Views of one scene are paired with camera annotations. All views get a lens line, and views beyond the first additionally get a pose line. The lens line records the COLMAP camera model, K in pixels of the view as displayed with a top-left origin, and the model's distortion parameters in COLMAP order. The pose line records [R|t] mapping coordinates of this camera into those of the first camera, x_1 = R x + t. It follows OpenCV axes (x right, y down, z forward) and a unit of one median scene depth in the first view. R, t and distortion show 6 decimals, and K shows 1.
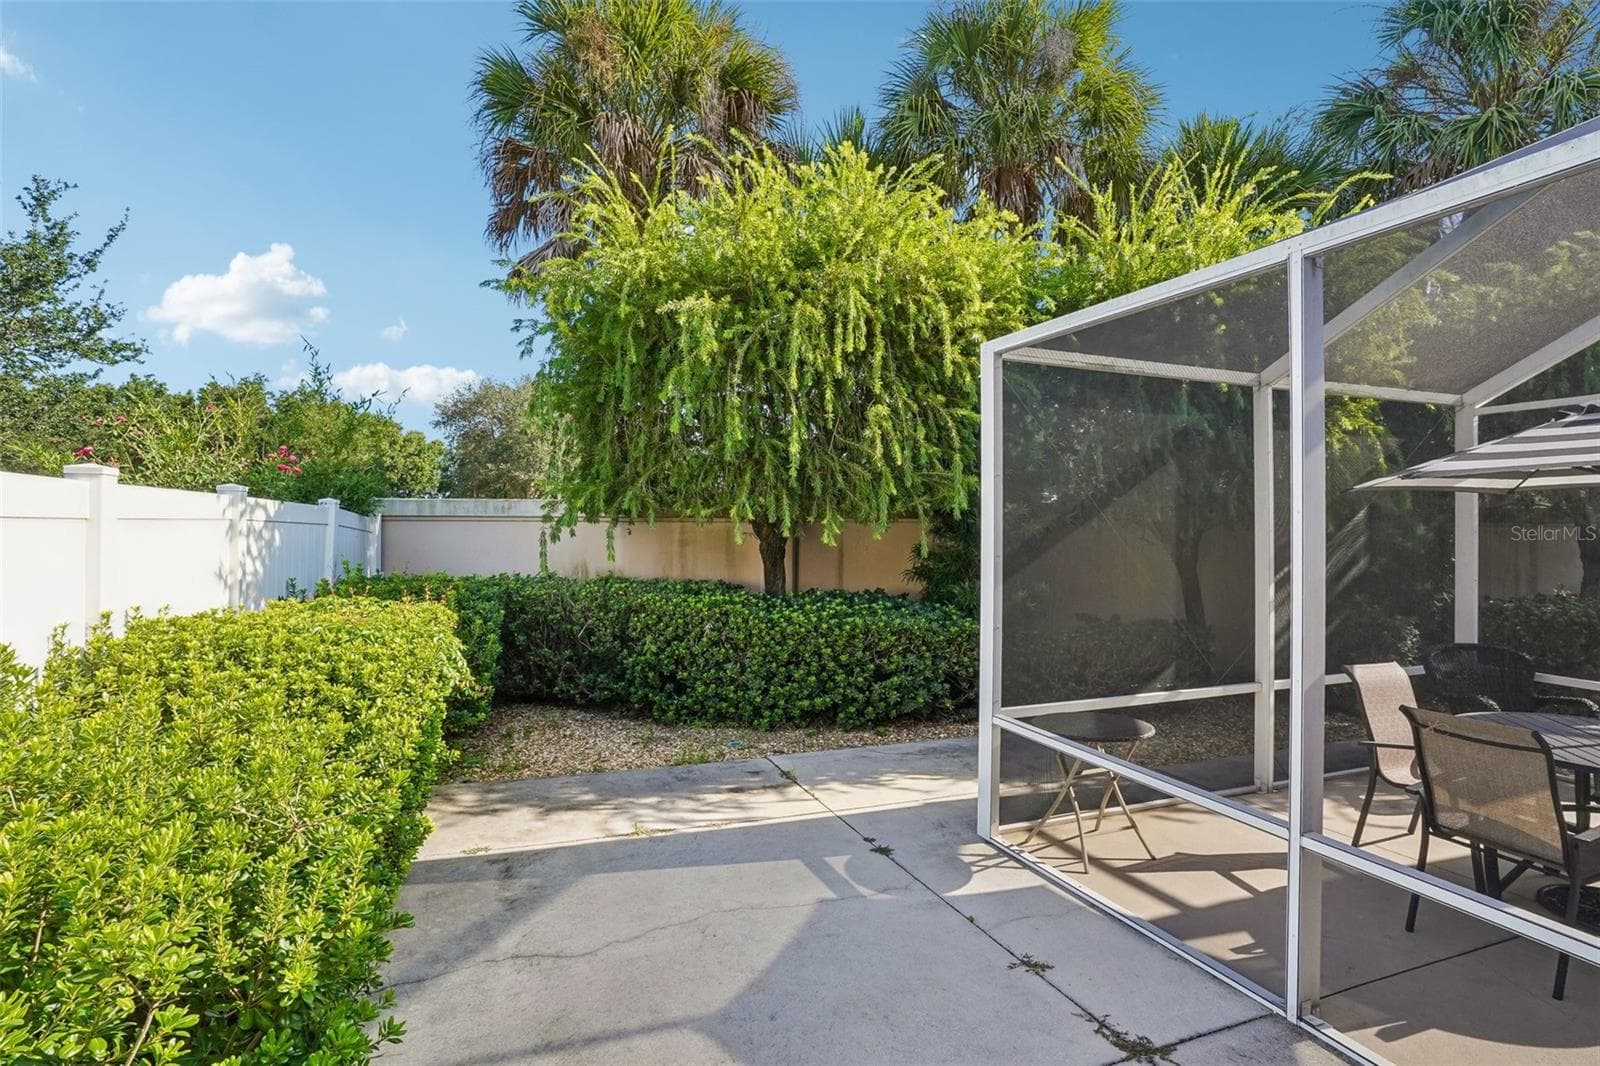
lens RADIAL K [[788.1, 0, 800.0], [0, 788.1, 533.0], [0, 0, 1]] dist [-0.086946, 0.040267]
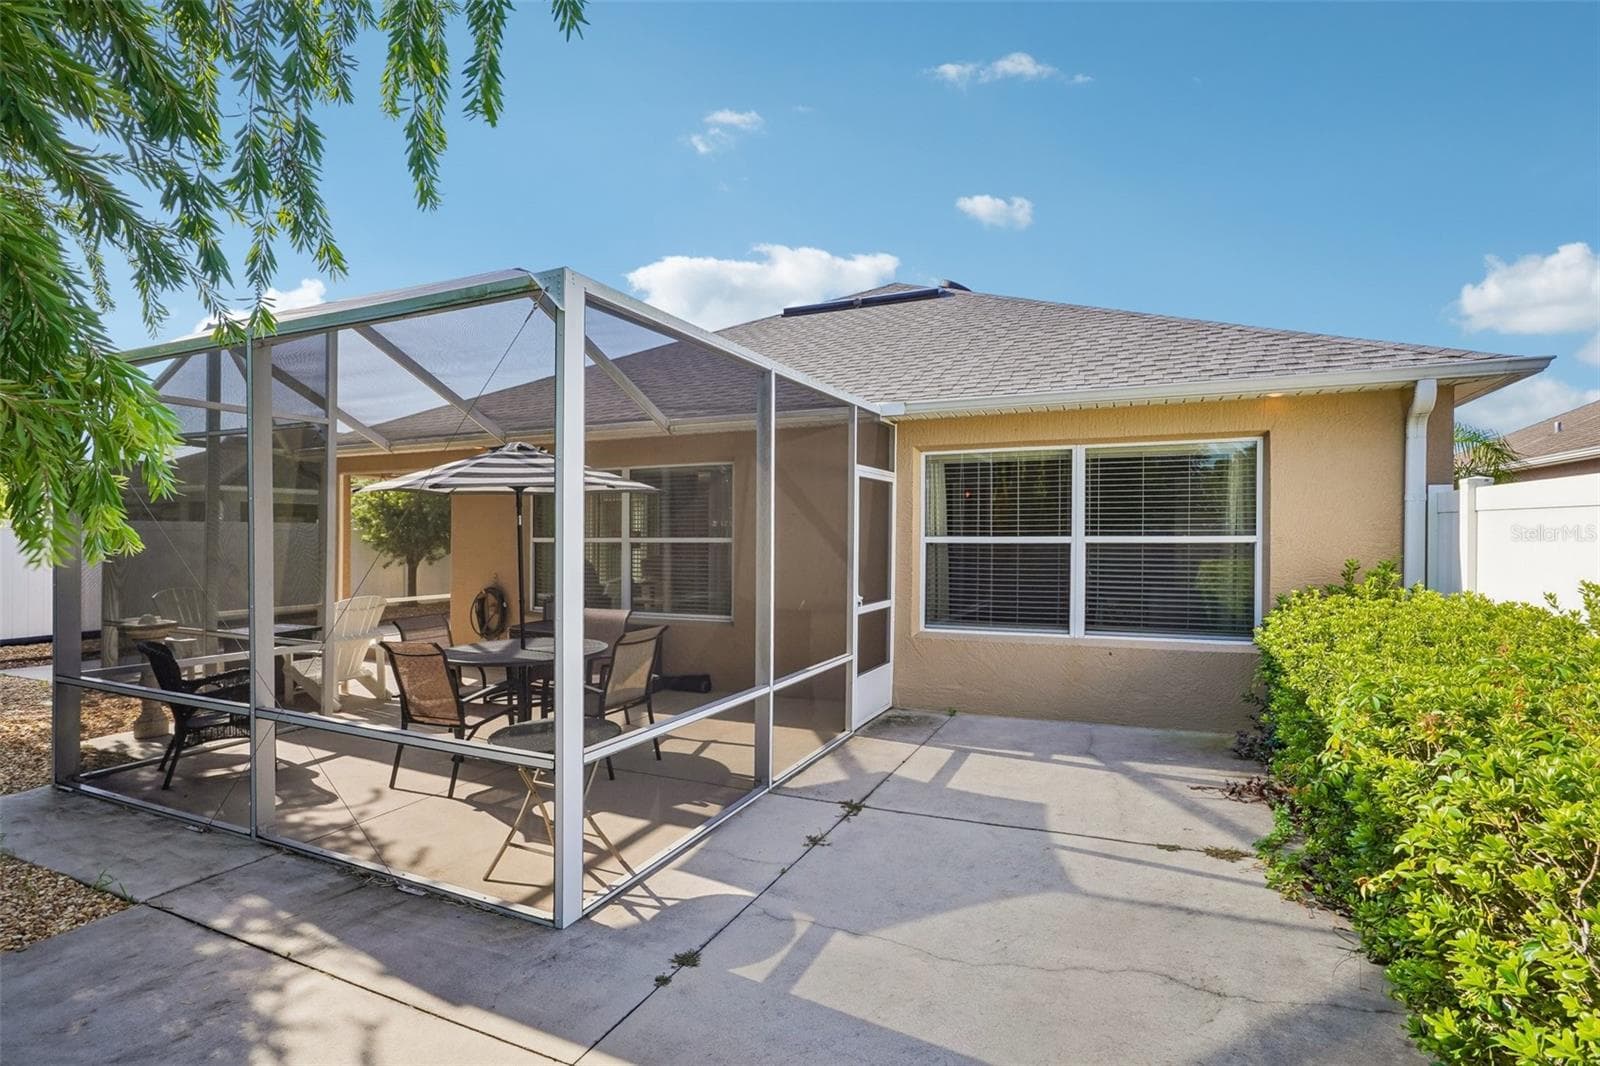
lens RADIAL K [[788.1, 0, 800.0], [0, 788.1, 533.0], [0, 0, 1]] dist [-0.086946, 0.040267]
pose [[-0.685308, 0.005272, 0.728234, -0.520473], [0.018439, 0.999779, 0.010114, 0.004904], [-0.728020, 0.020359, -0.685254, 1.489330]]
